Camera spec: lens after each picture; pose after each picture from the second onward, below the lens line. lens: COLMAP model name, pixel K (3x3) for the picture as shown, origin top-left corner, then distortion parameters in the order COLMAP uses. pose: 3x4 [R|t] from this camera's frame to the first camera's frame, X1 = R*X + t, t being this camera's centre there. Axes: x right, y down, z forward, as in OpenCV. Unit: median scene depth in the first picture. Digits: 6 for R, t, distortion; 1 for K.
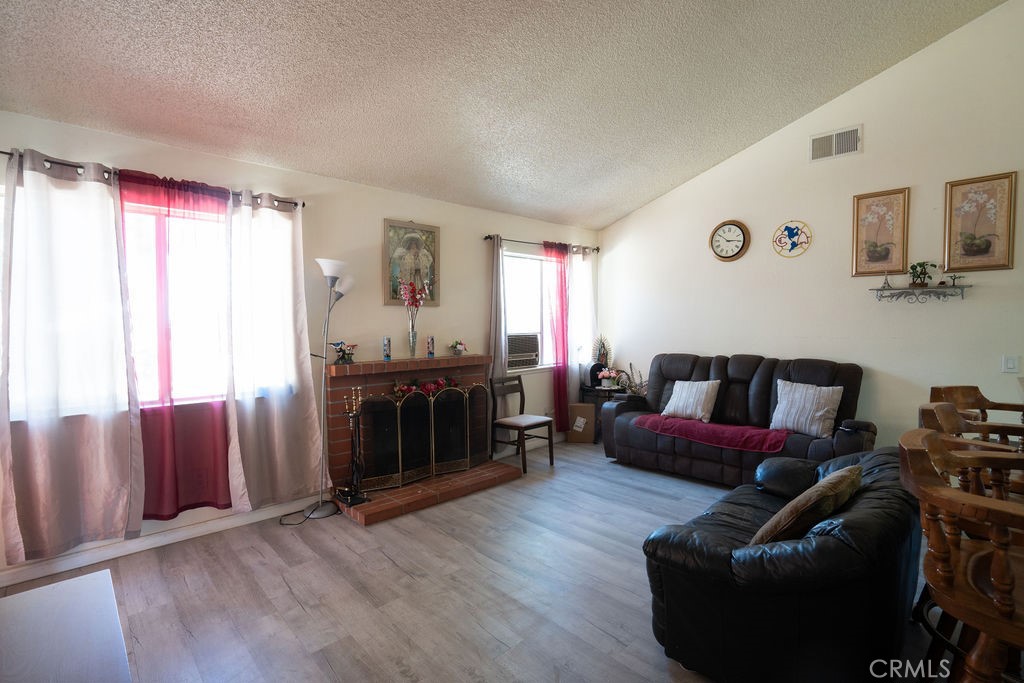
lens RADIAL K [[473.7, 0, 515.2], [0, 473.7, 341.8], [0, 0, 1]] dist [-0.064795, 0.026246]
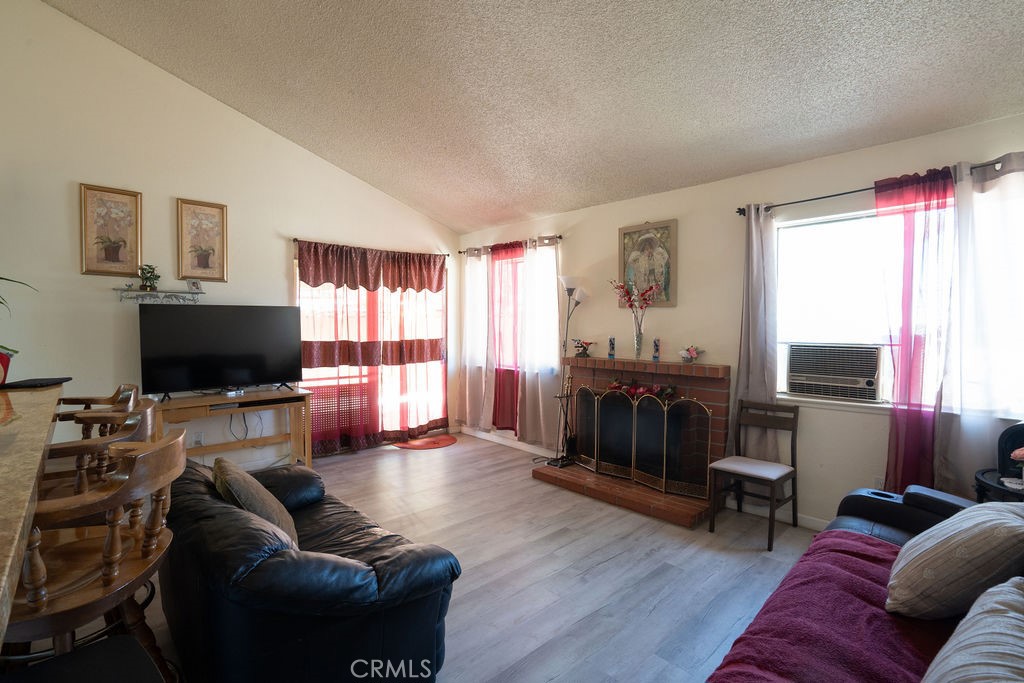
lens RADIAL K [[473.7, 0, 515.2], [0, 473.7, 341.8], [0, 0, 1]] dist [-0.064795, 0.026246]
pose [[-0.007055, 0.042313, -0.999080, 0.778193], [-0.042600, 0.998185, 0.042575, -0.034426], [0.999067, 0.042861, -0.005239, 0.733655]]
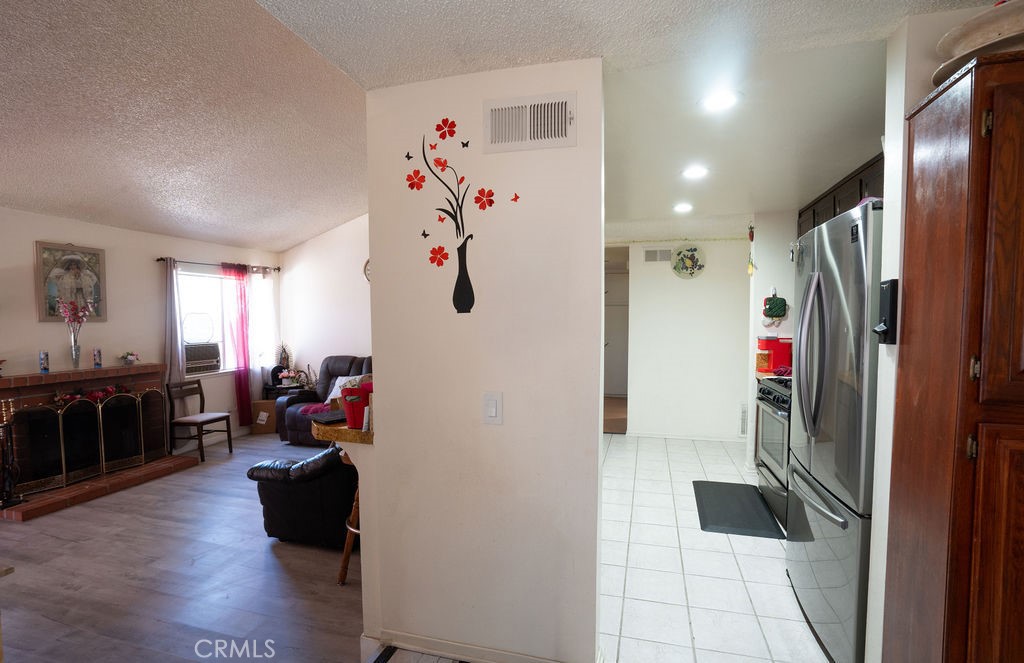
lens RADIAL K [[473.3, 0, 516.1], [0, 473.3, 343.7], [0, 0, 1]] dist [-0.054183, 0.019666]
pose [[0.857304, -0.024879, 0.514210, 0.112684], [0.020370, 0.999689, 0.014407, -0.020057], [-0.514408, -0.001877, 0.857543, -0.431542]]
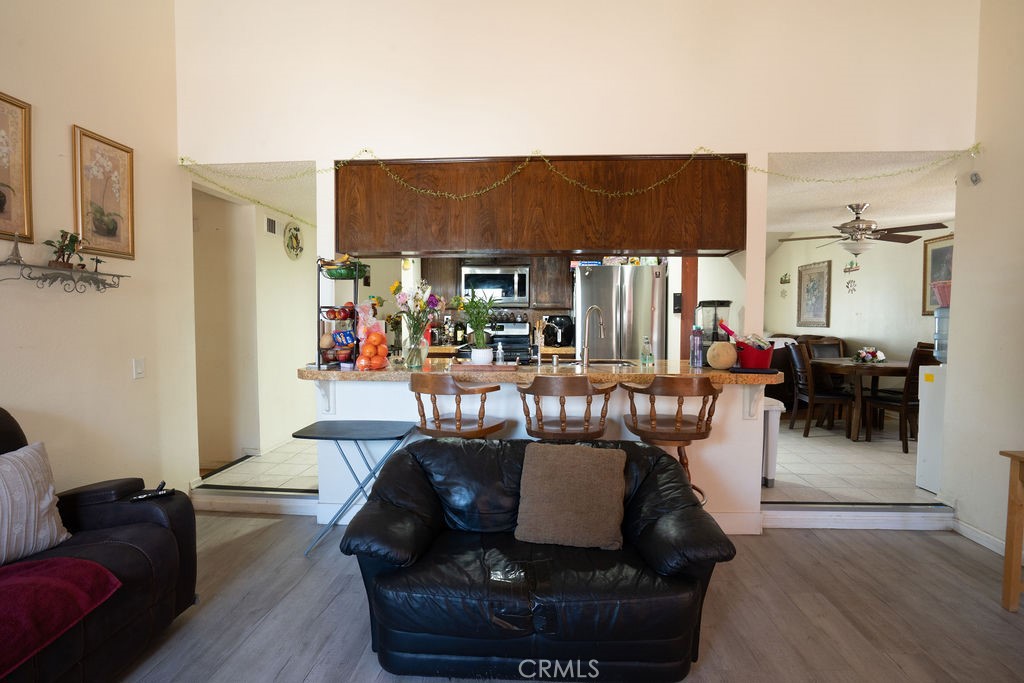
lens RADIAL K [[482.0, 0, 514.1], [0, 482.0, 342.3], [0, 0, 1]] dist [-0.057620, 0.024771]
pose [[-0.681454, -0.033181, 0.731109, -0.054976], [0.030323, 0.996834, 0.073505, -0.037354], [-0.731233, 0.072260, -0.678290, 0.867274]]
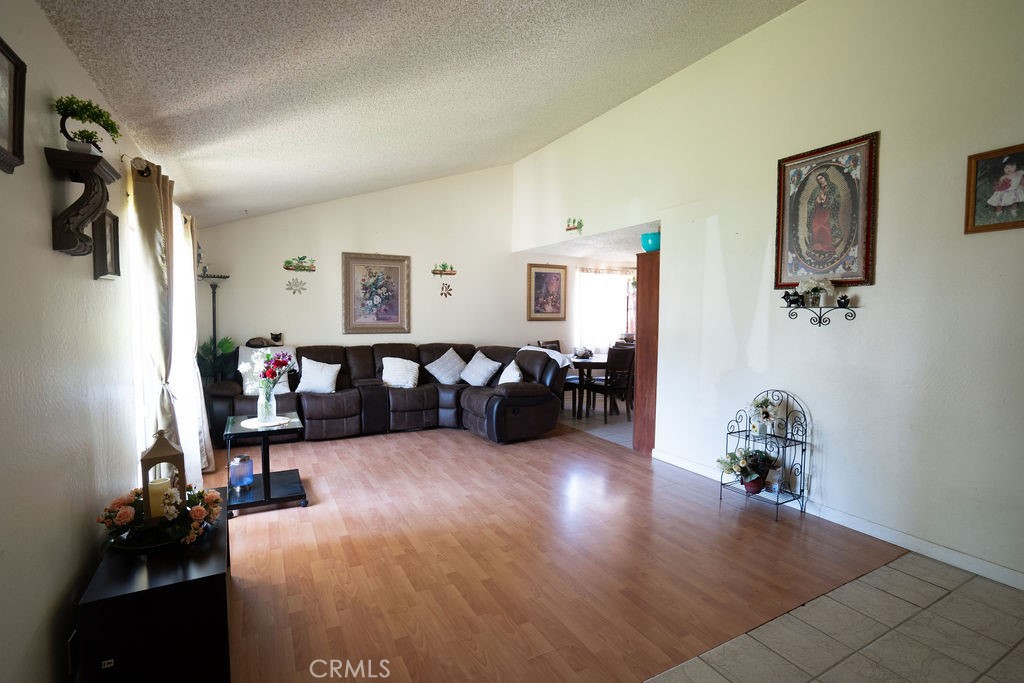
lens RADIAL K [[482.0, 0, 514.1], [0, 482.0, 342.3], [0, 0, 1]] dist [-0.057620, 0.024771]
pose [[-0.261199, 0.057720, -0.963558, 1.902947], [-0.046578, 0.996294, 0.072307, -0.027984], [0.964161, 0.063767, -0.257542, -0.484546]]
